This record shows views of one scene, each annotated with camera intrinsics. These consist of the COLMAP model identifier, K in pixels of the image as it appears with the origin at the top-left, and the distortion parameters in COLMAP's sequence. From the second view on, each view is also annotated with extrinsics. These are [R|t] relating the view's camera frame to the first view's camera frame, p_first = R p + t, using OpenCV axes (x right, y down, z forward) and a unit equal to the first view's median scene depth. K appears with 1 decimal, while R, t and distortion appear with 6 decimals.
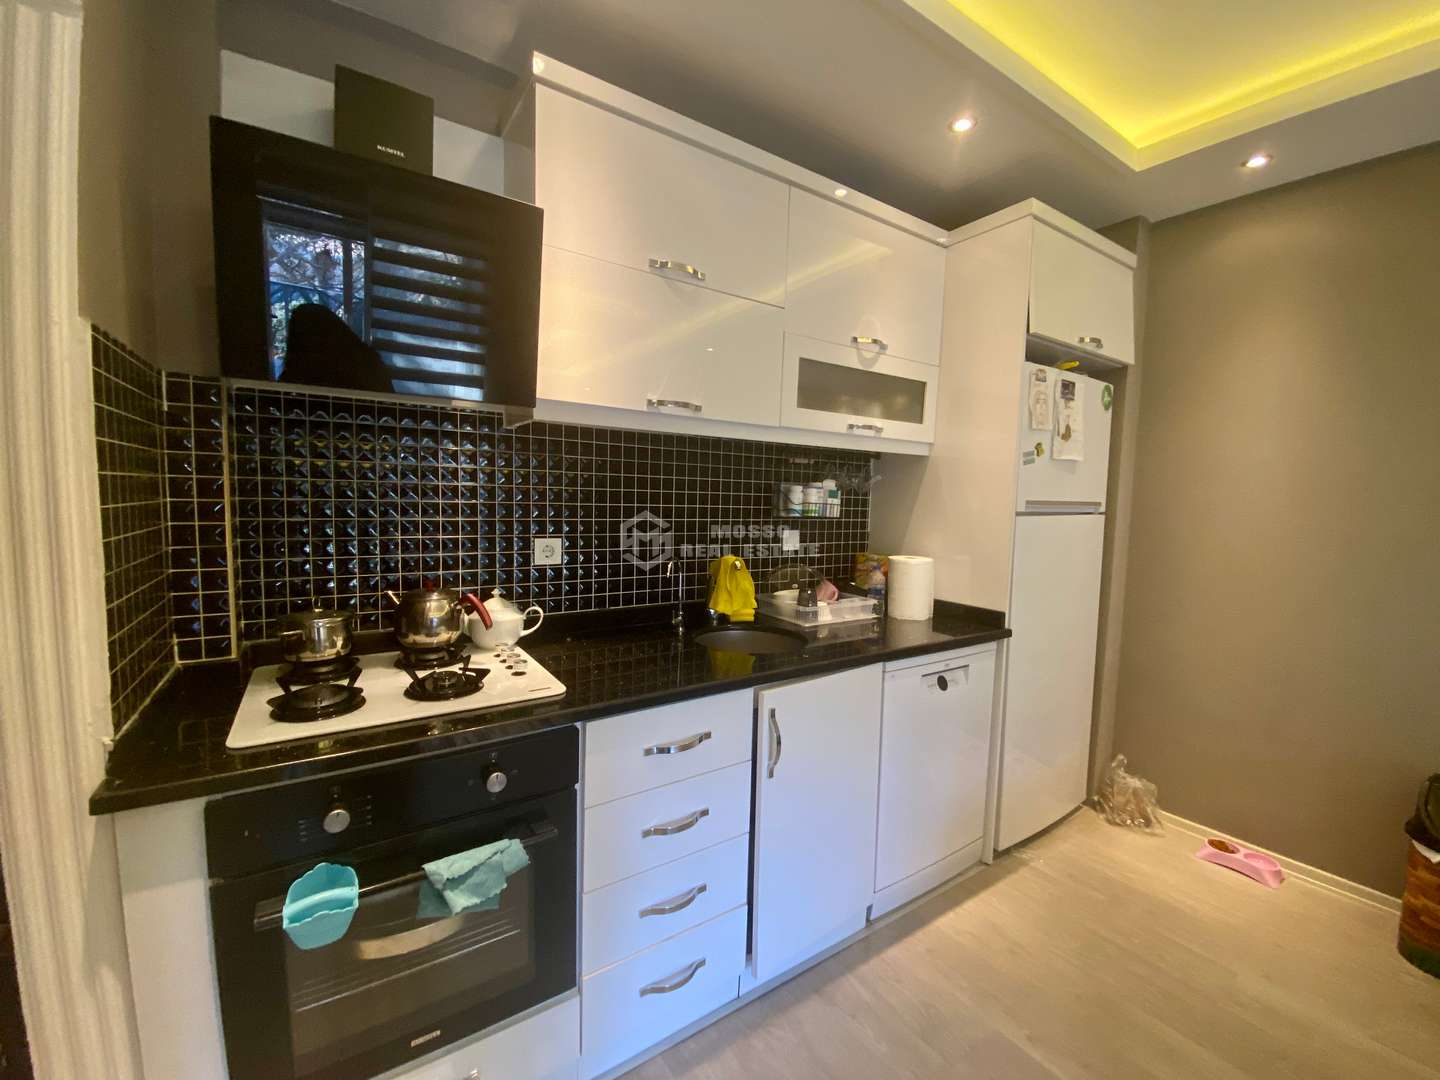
lens RADIAL K [[586.5, 0, 709.4], [0, 586.5, 532.8], [0, 0, 1]] dist [0.026534, -0.023439]
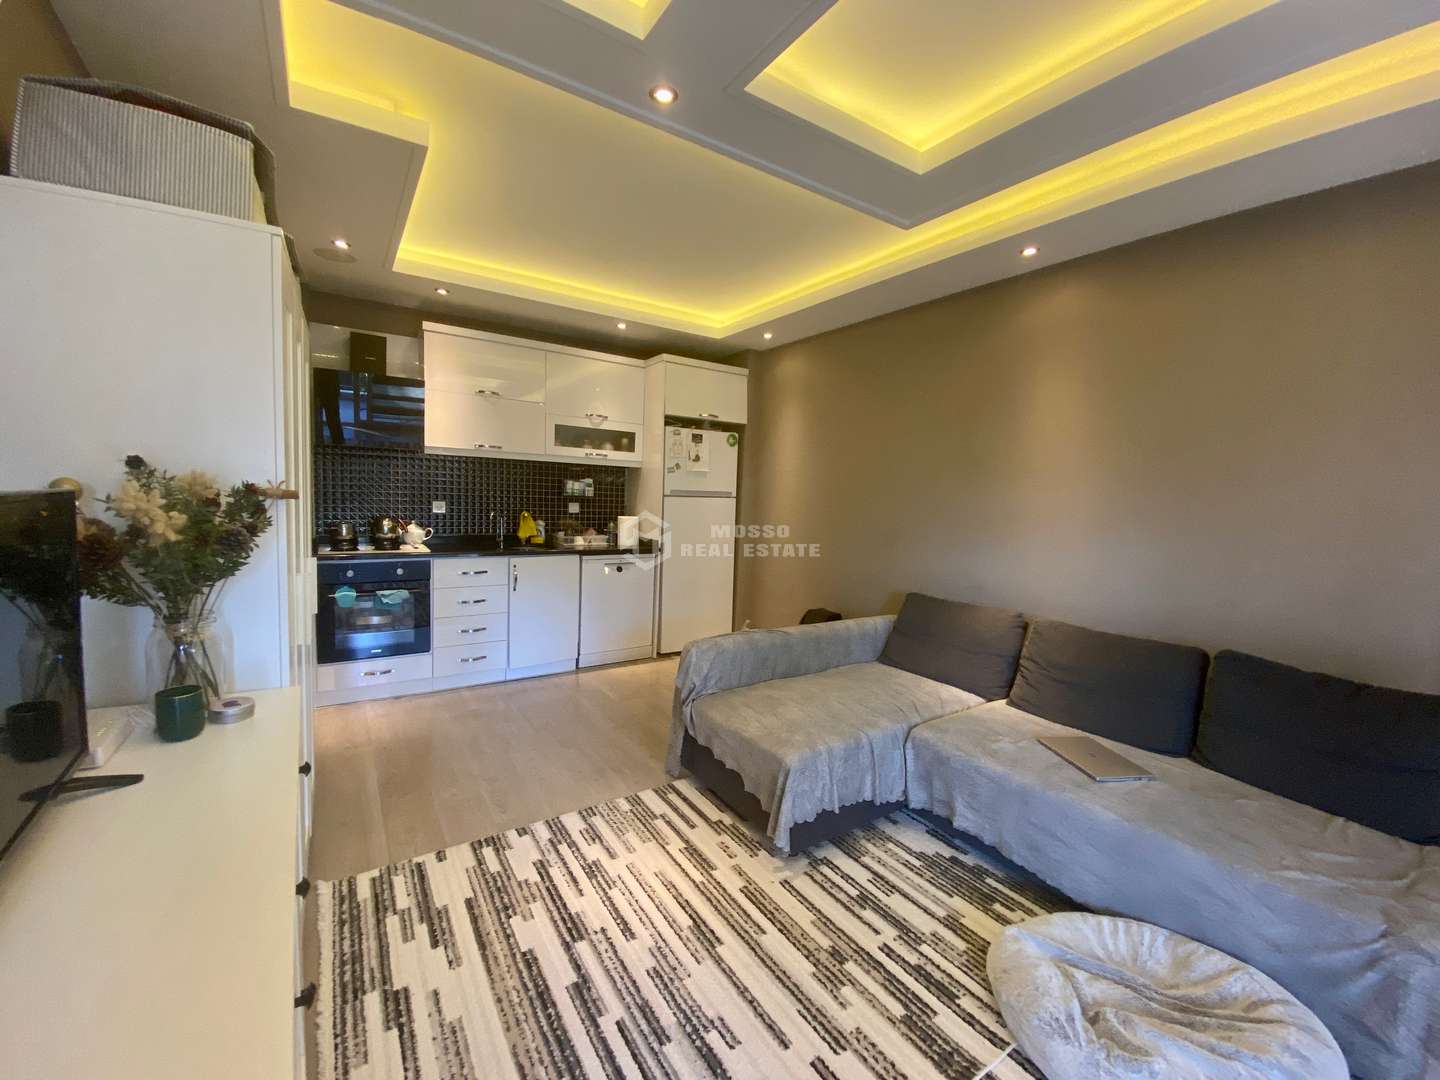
lens RADIAL K [[586.5, 0, 709.4], [0, 586.5, 532.8], [0, 0, 1]] dist [0.026534, -0.023439]
pose [[0.999783, 0.019794, -0.006523, 0.679657], [-0.019686, 0.999675, 0.016214, 0.061927], [0.006842, -0.016082, 0.999847, -1.114224]]
